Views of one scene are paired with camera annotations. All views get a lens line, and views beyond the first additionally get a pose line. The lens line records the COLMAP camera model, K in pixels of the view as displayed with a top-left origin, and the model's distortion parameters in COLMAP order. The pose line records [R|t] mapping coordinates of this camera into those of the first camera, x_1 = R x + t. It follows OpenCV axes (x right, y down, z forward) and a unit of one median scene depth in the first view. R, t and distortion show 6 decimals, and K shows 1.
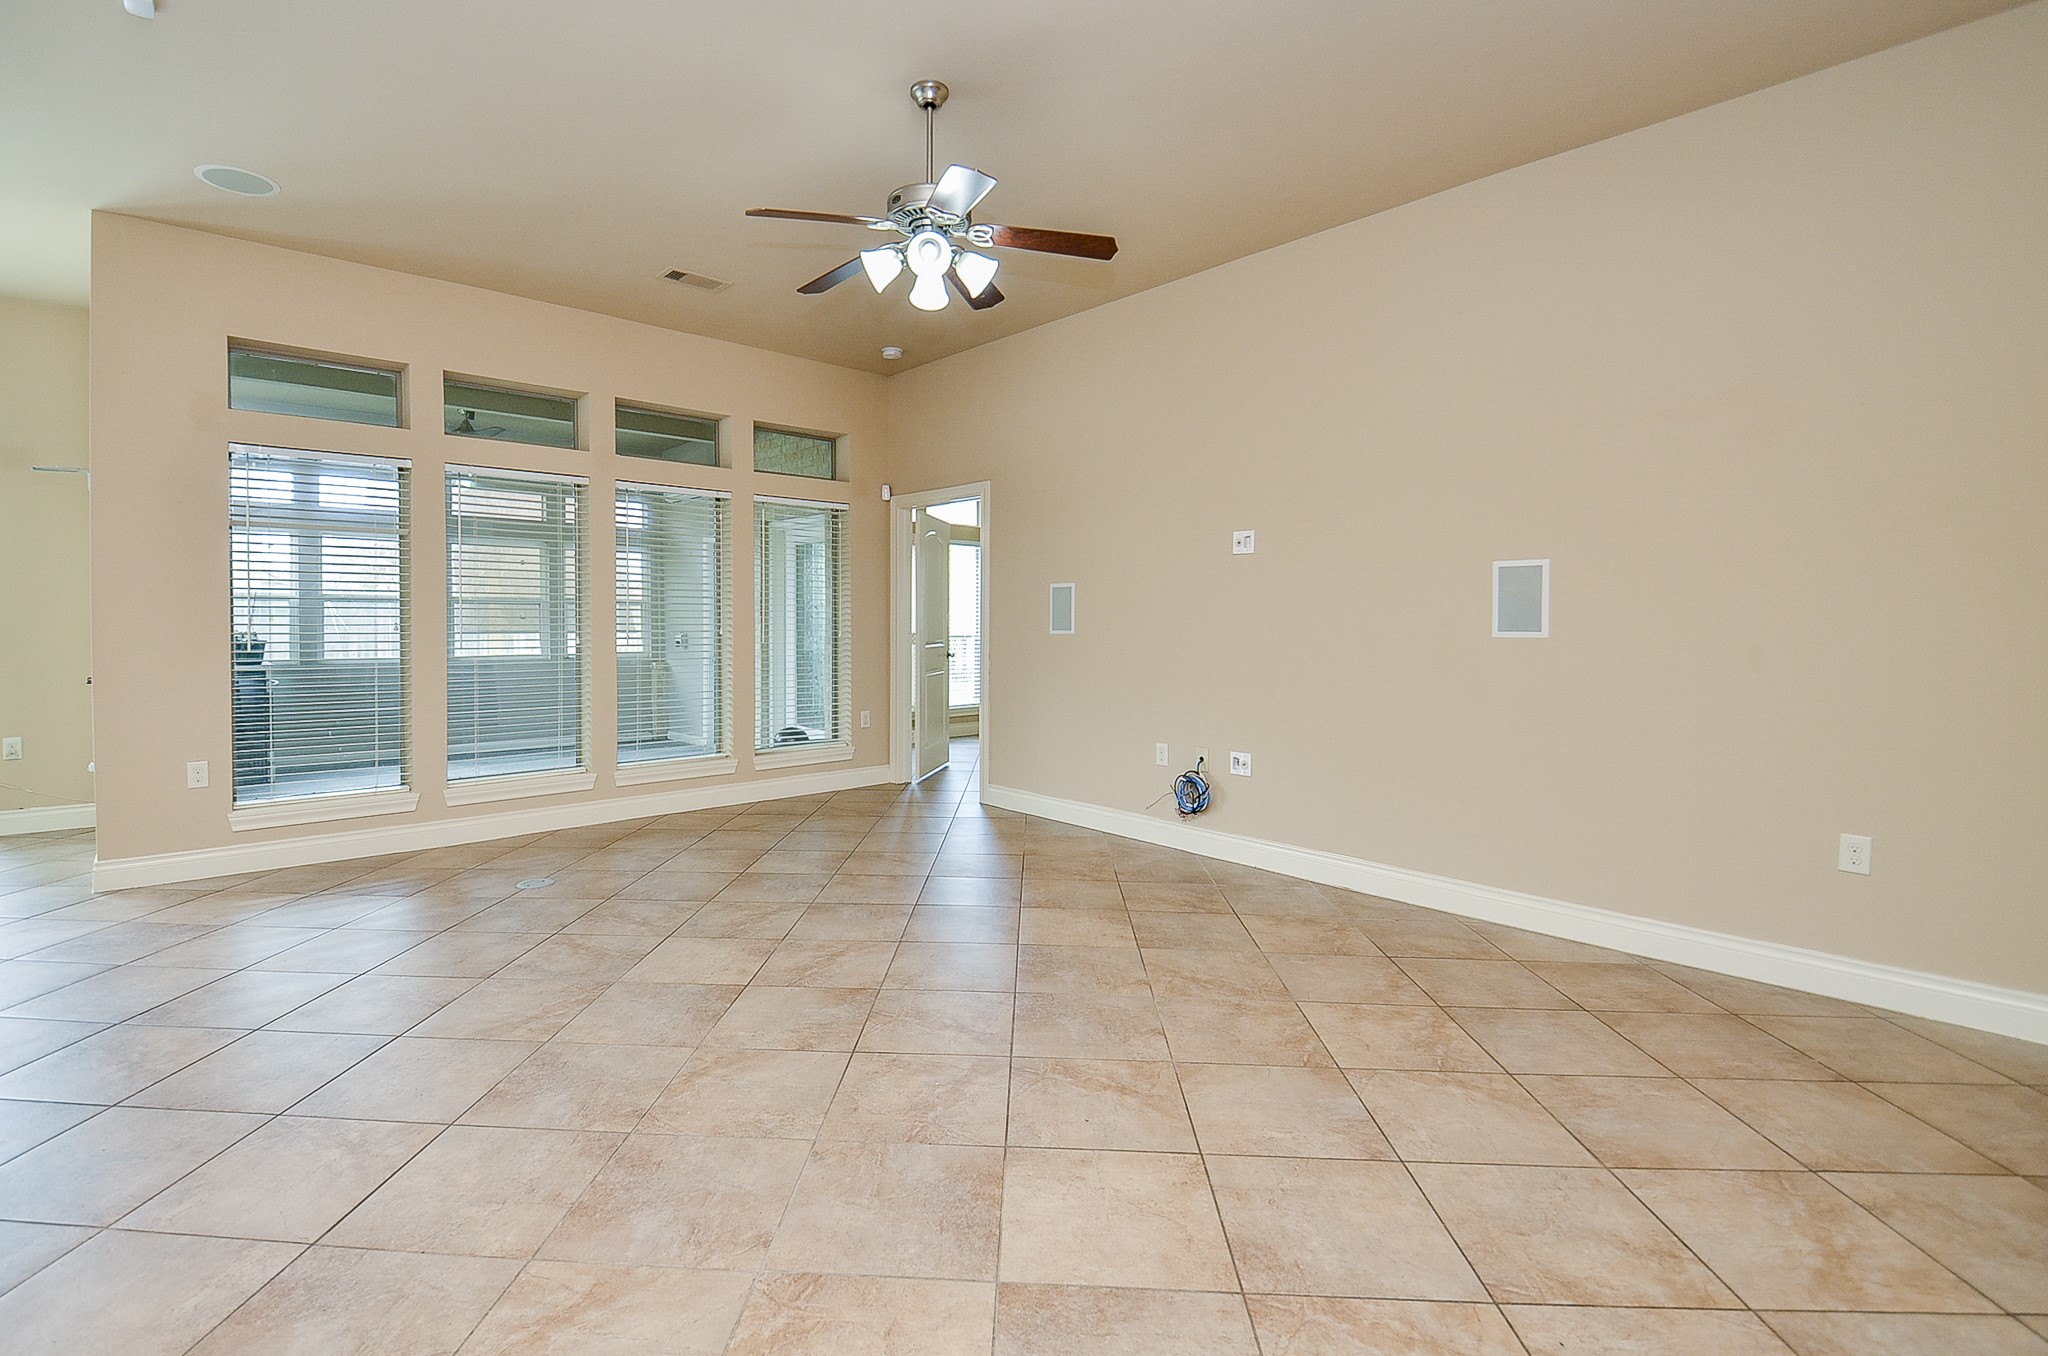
lens RADIAL K [[936.3, 0, 961.4], [0, 936.3, 637.4], [0, 0, 1]] dist [0.030233, -0.027213]
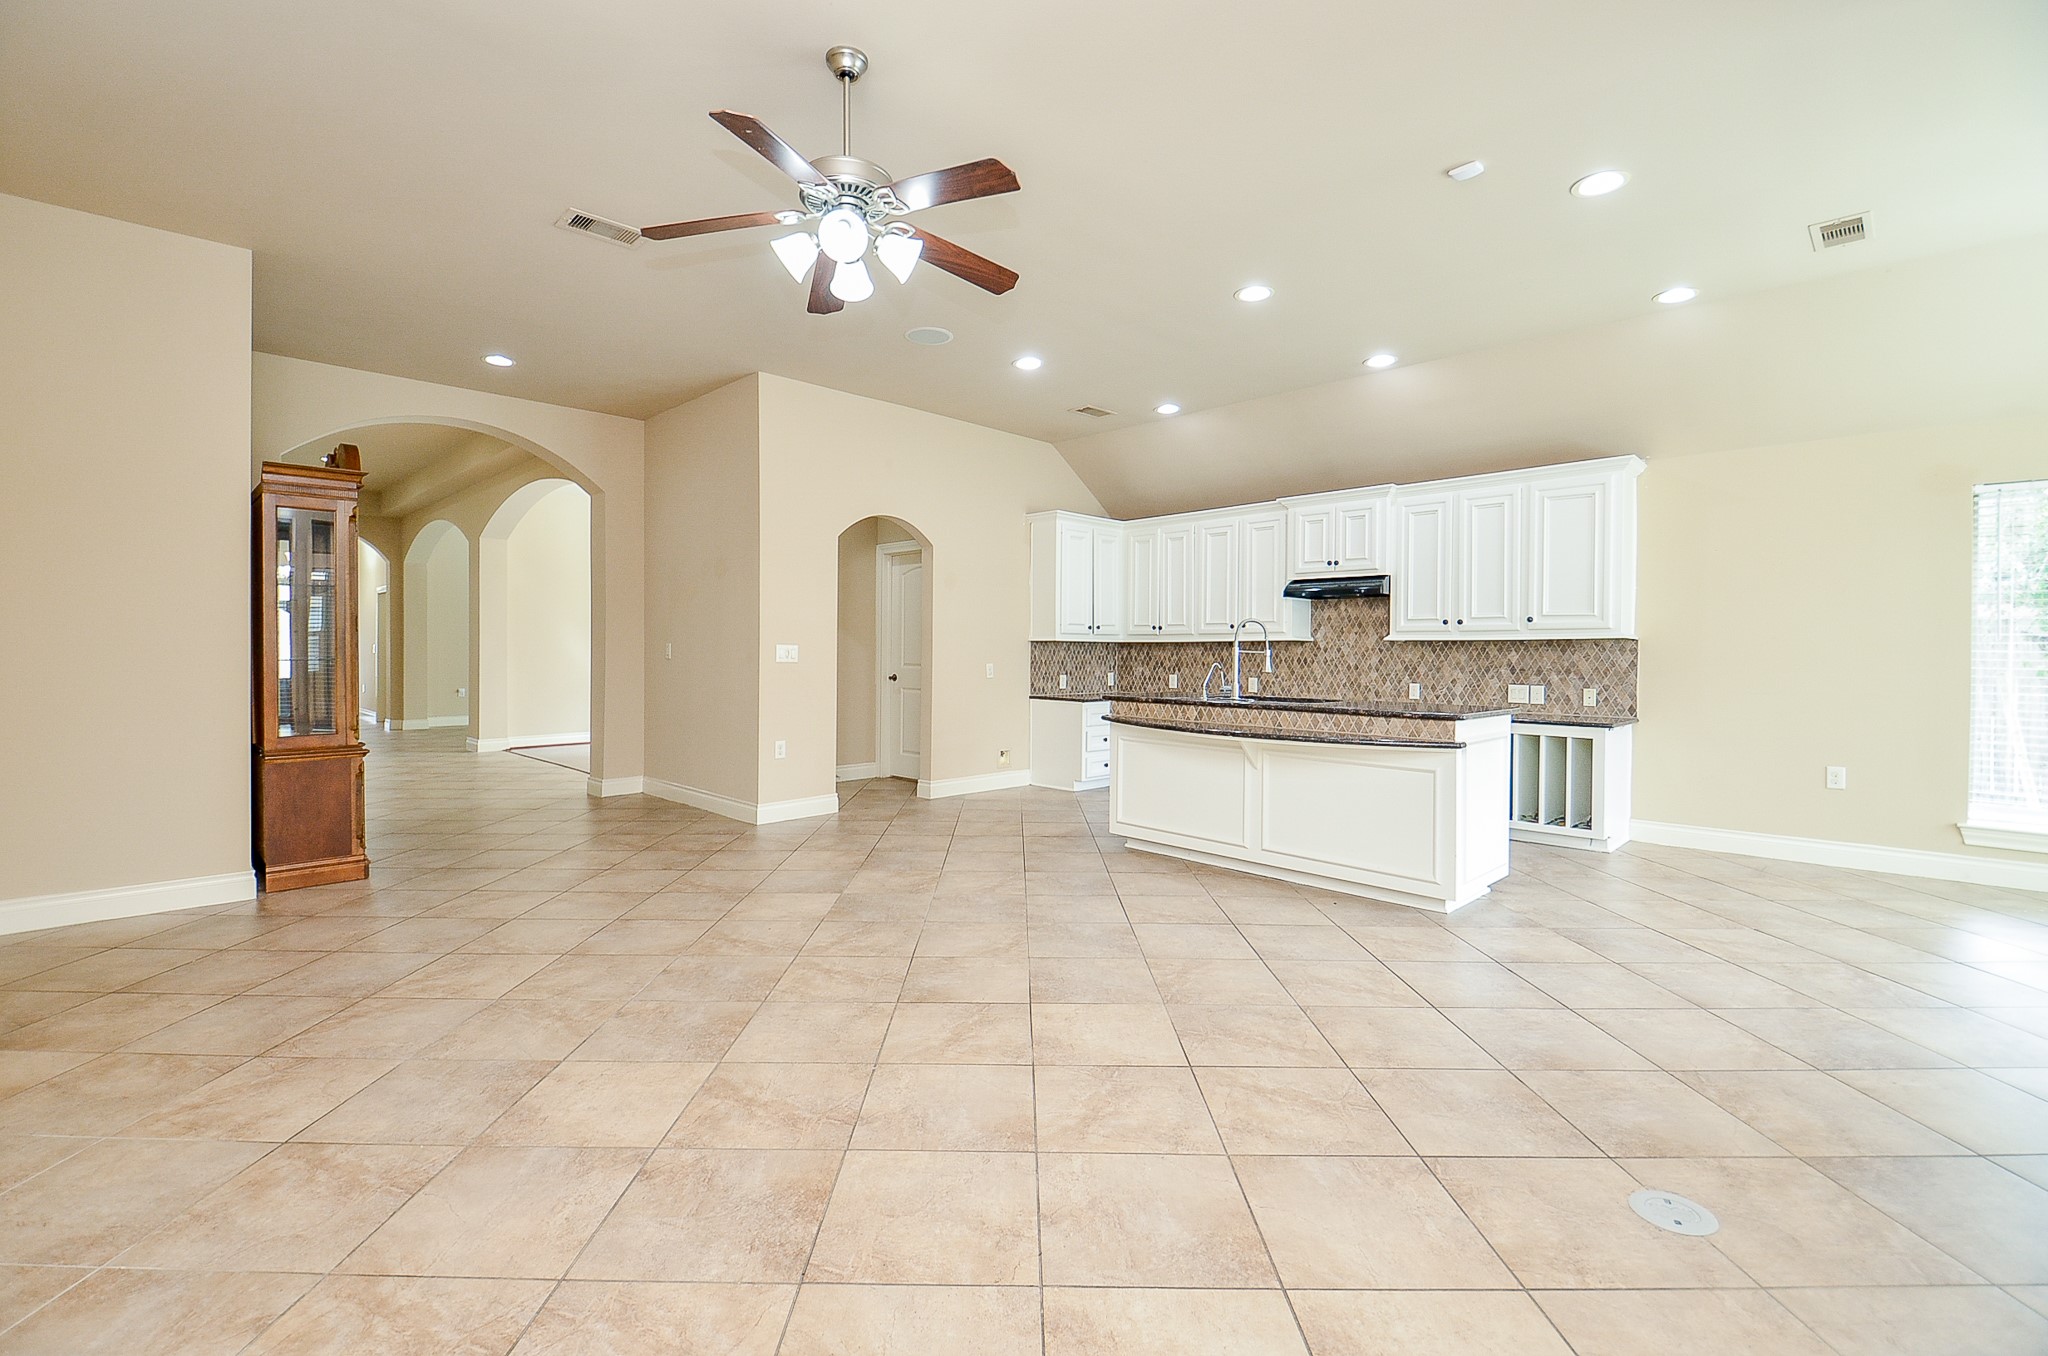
lens RADIAL K [[896.1, 0, 1015.4], [0, 896.1, 652.5], [0, 0, 1]] dist [0.026599, -0.022745]
pose [[-0.996856, -0.006922, -0.078934, -0.108636], [-0.008904, 0.999653, 0.024787, -0.023646], [0.078735, 0.025411, -0.996572, 1.588535]]
